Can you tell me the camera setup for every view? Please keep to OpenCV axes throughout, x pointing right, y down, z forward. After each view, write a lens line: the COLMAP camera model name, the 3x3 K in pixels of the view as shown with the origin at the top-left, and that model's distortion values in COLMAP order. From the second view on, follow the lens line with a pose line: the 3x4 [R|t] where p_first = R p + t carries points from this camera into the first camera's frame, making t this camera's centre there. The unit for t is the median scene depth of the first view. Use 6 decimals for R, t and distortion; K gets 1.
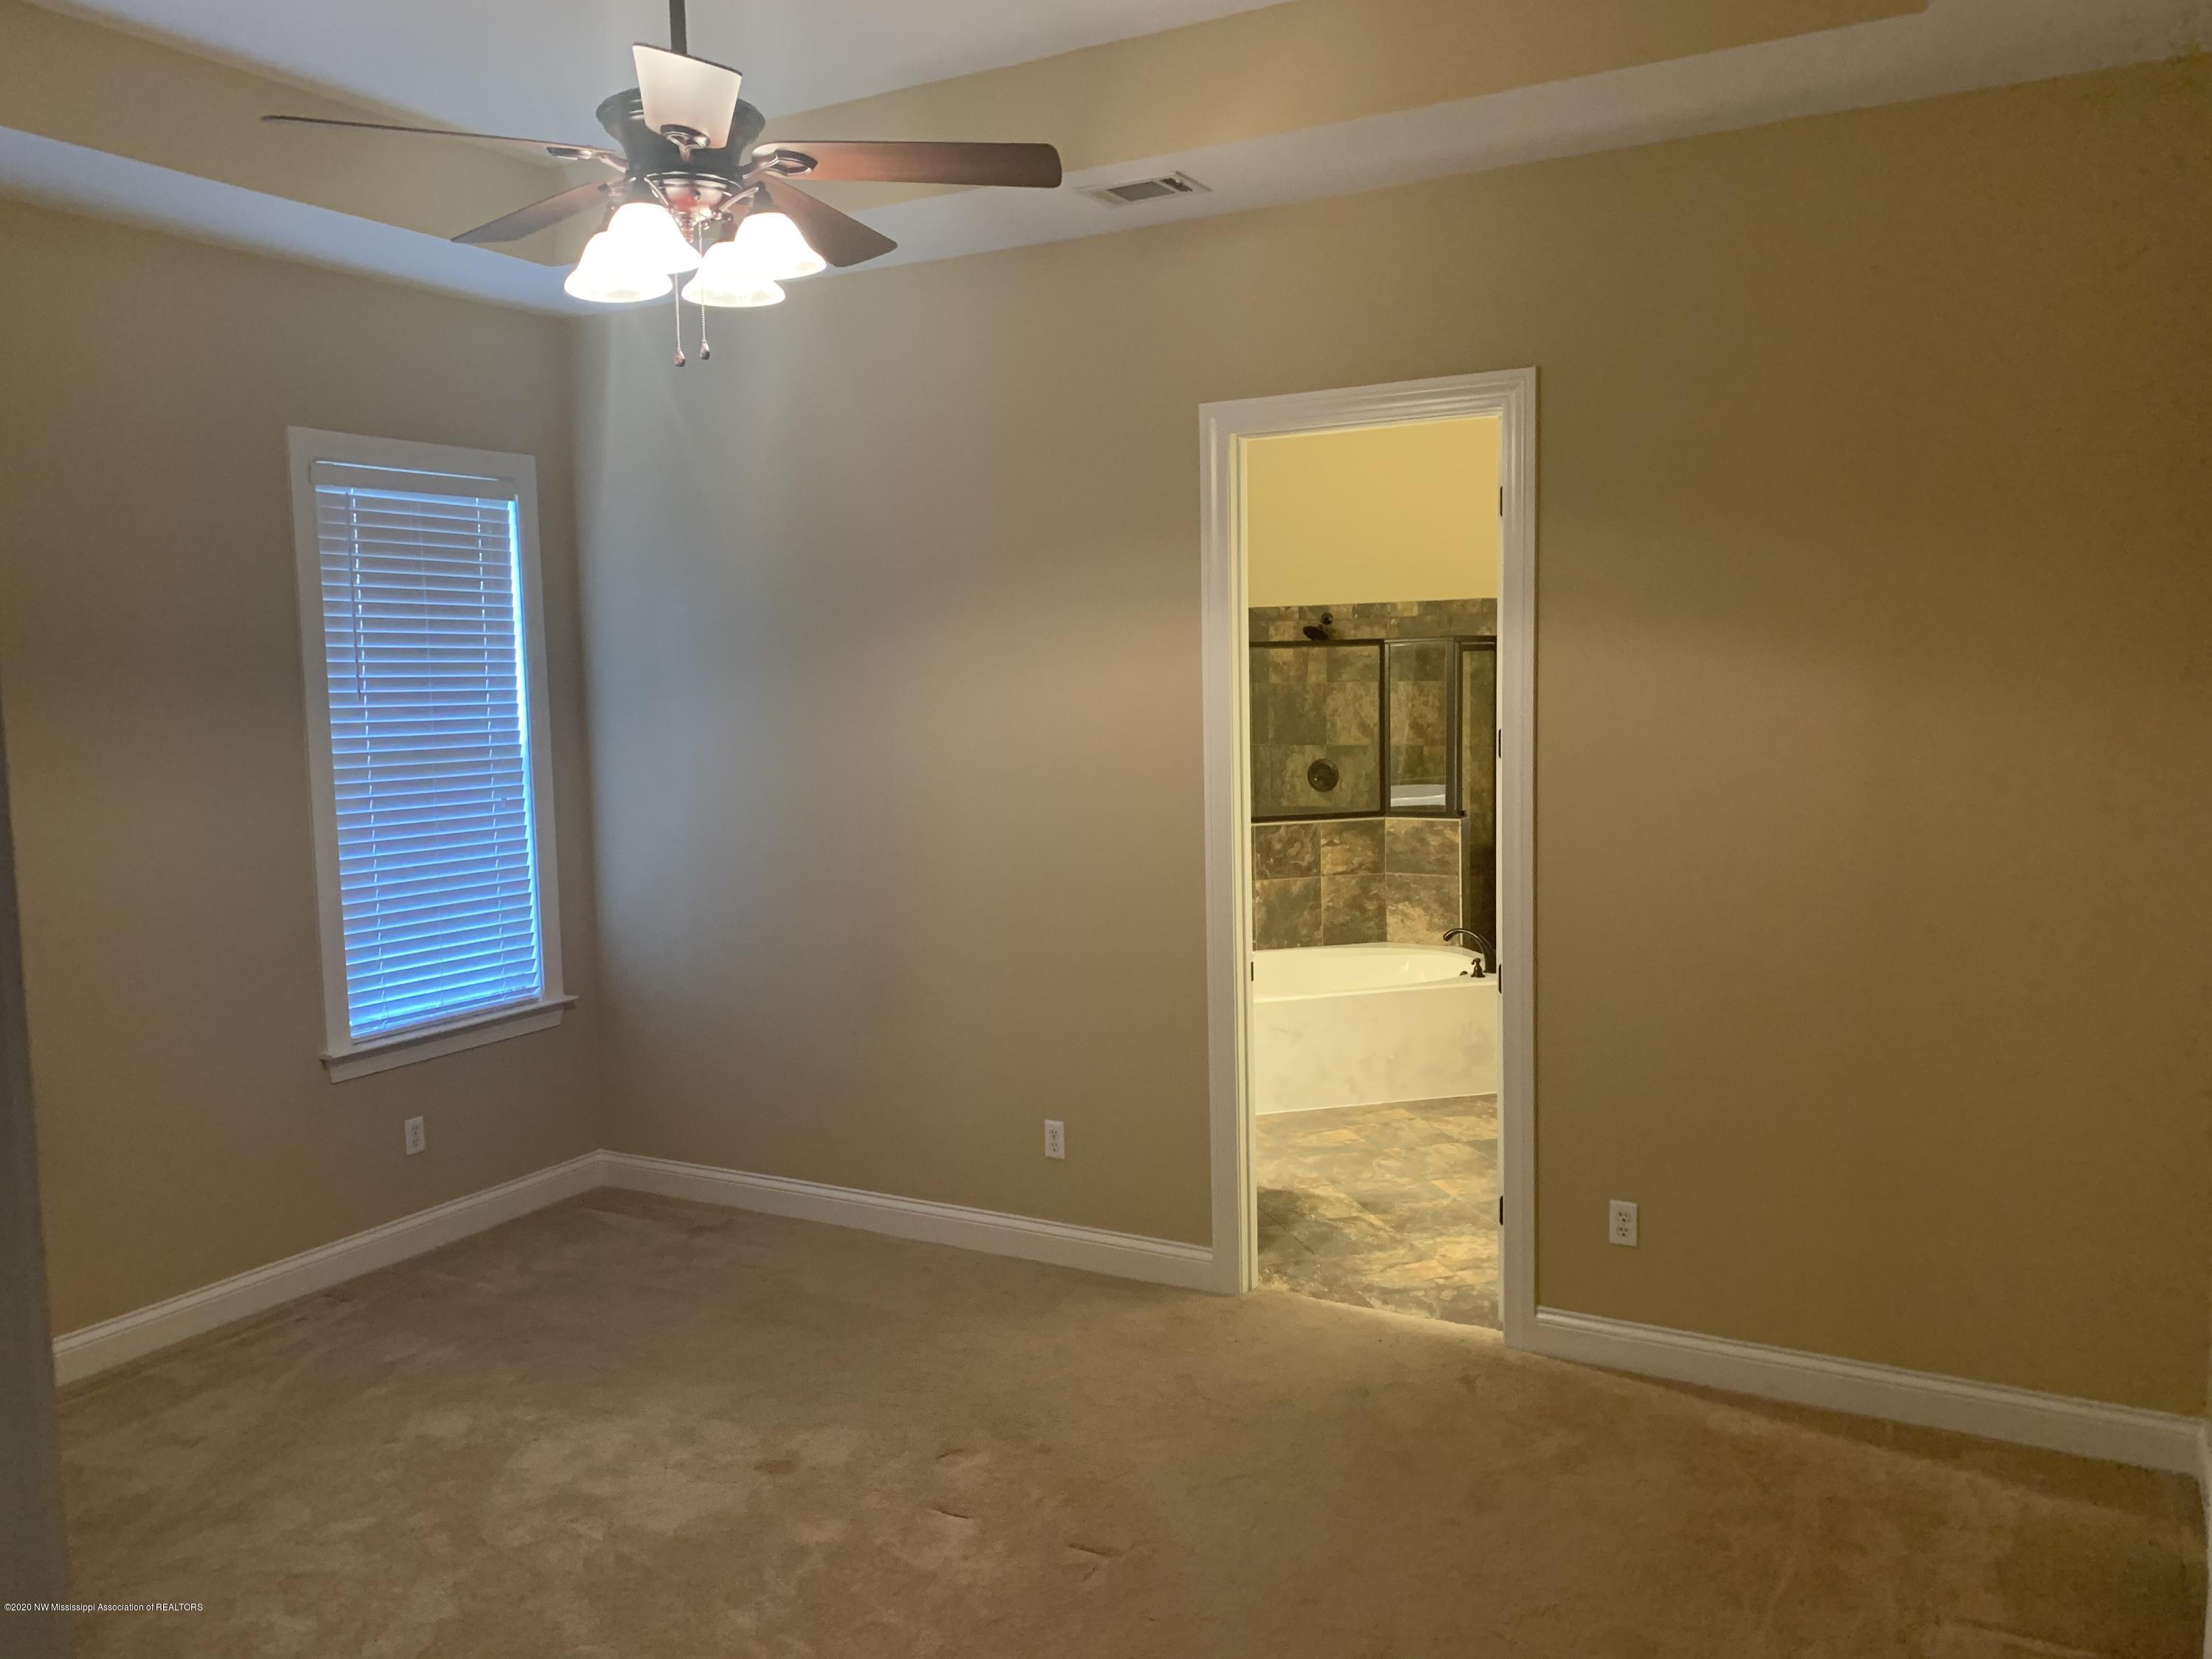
lens RADIAL K [[1687.1, 0, 1103.3], [0, 1687.1, 817.0], [0, 0, 1]] dist [0.085393, -0.237148]
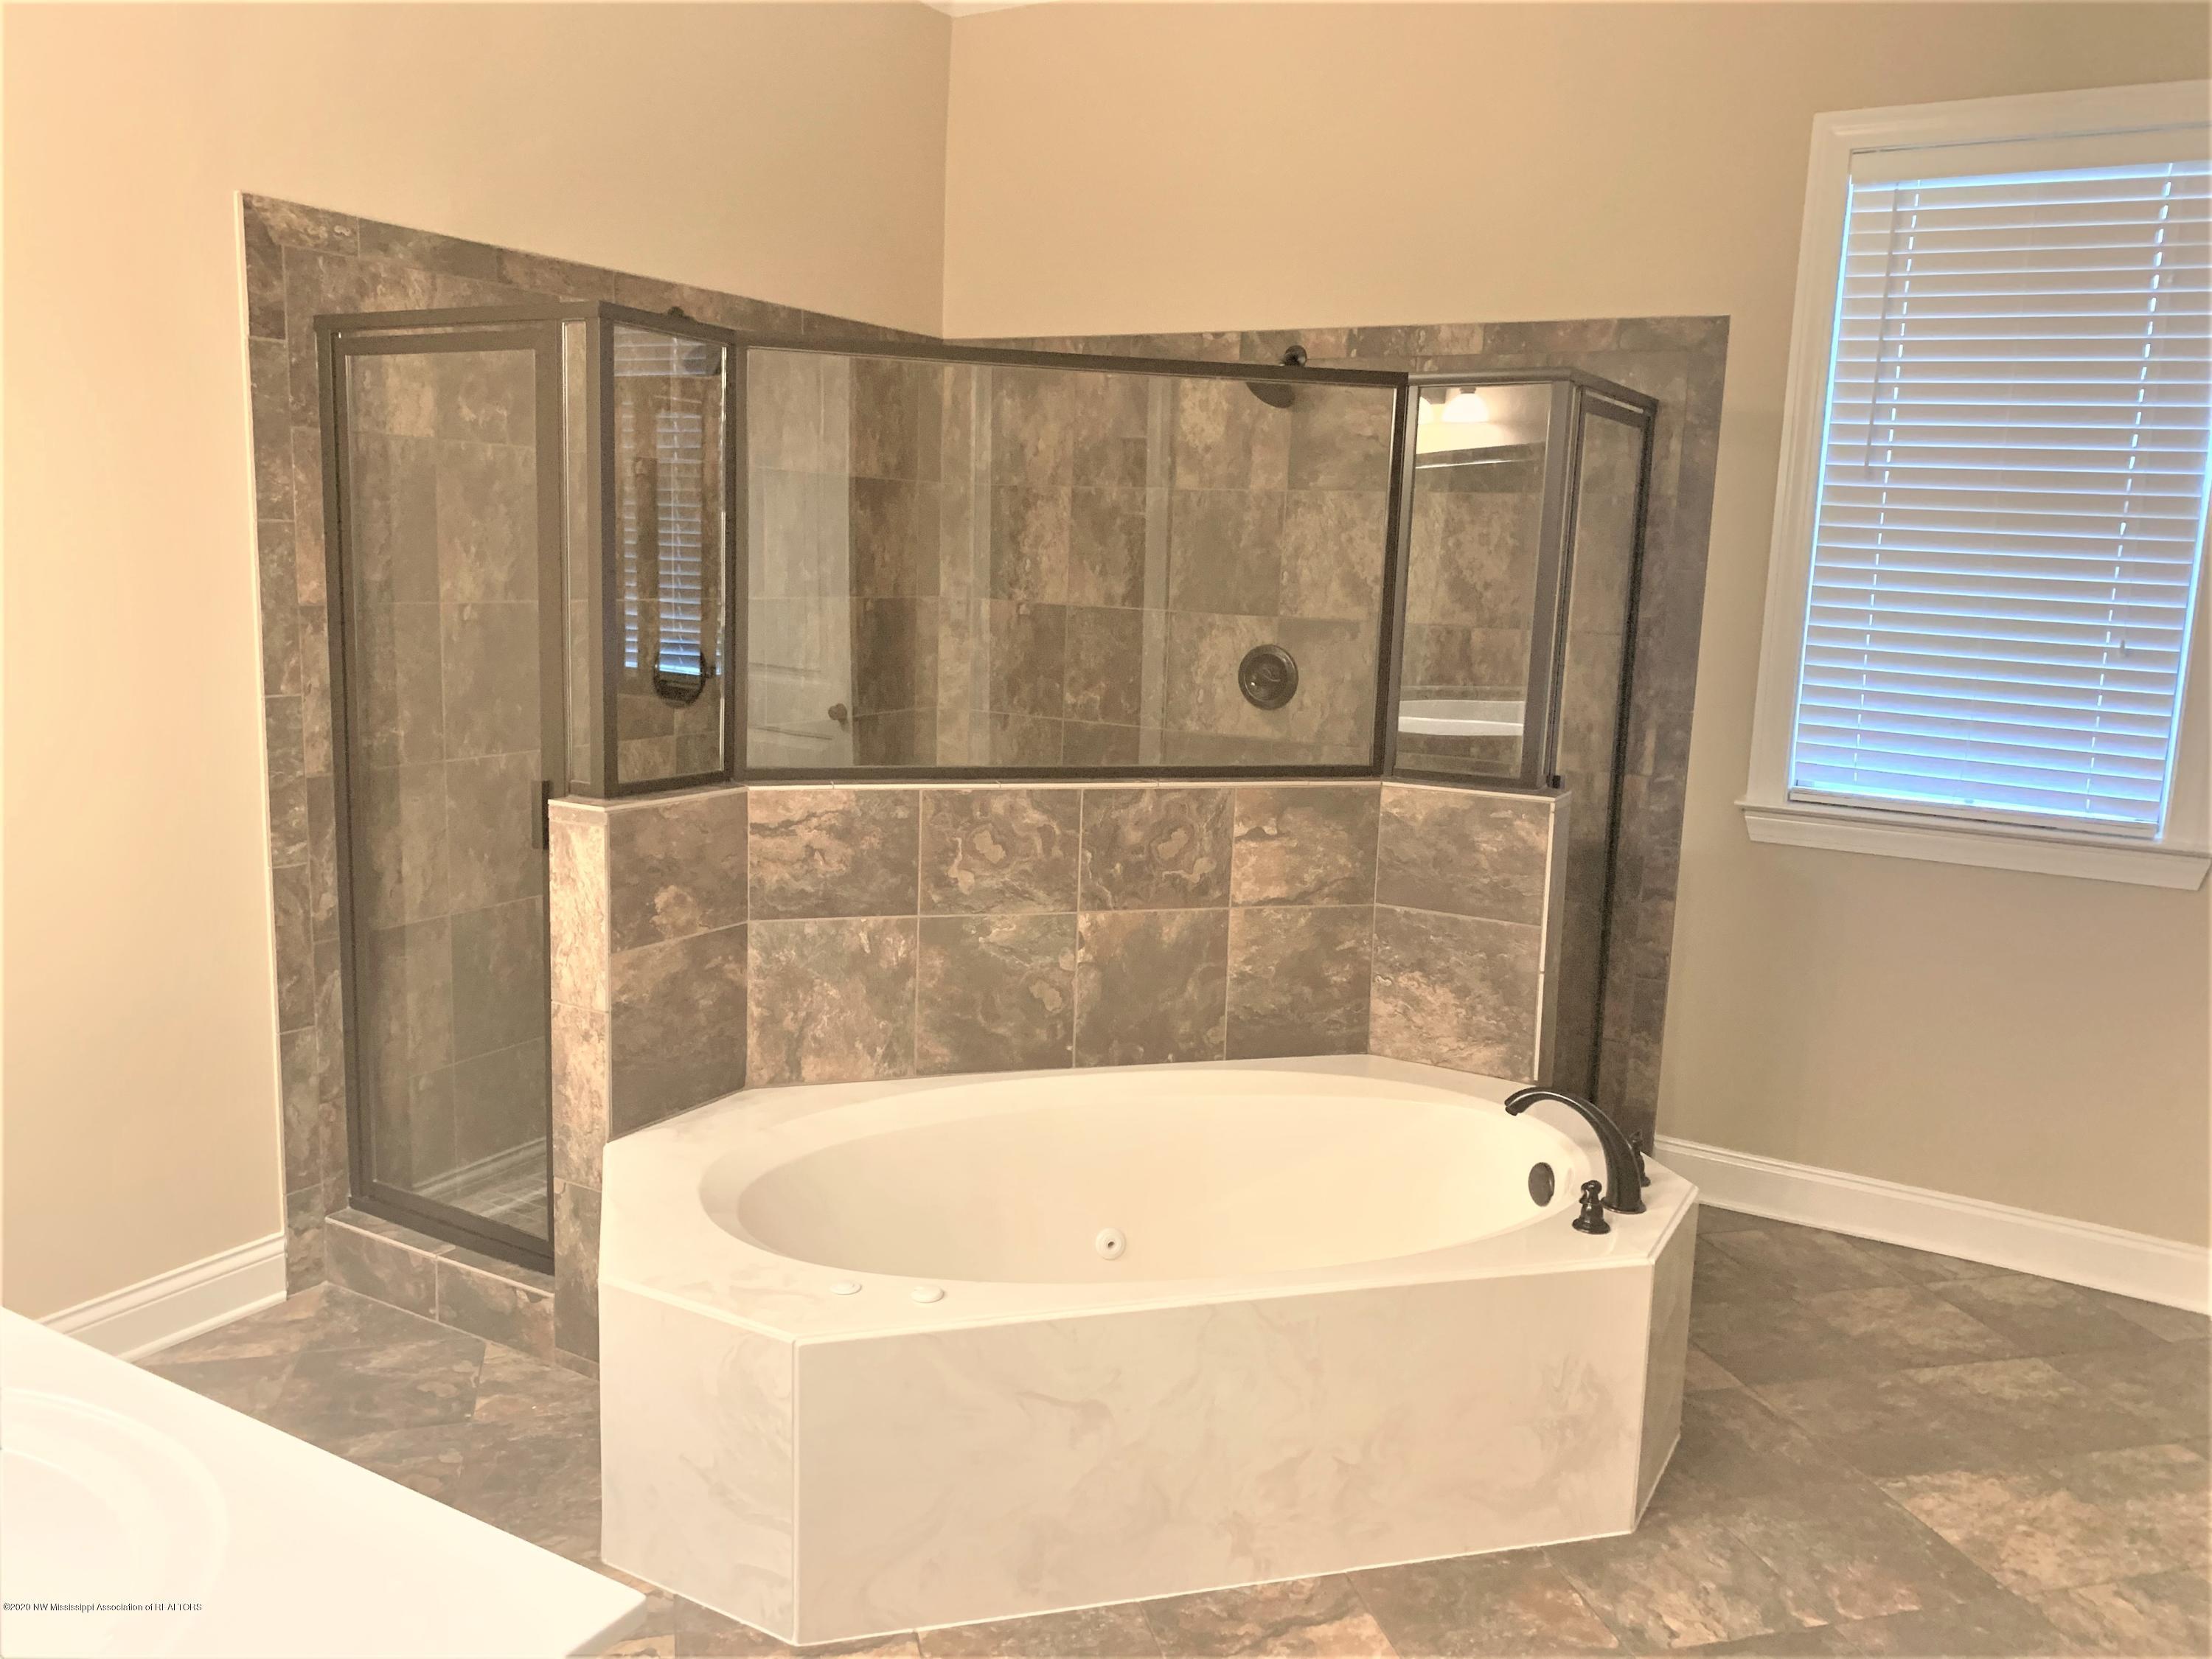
lens RADIAL K [[1687.1, 0, 1103.3], [0, 1687.1, 817.0], [0, 0, 1]] dist [0.085393, -0.237148]
pose [[0.998508, 0.054586, -0.001682, 0.094255], [-0.054322, 0.995907, 0.072237, -0.018706], [0.005618, -0.072038, 0.997386, 0.552819]]
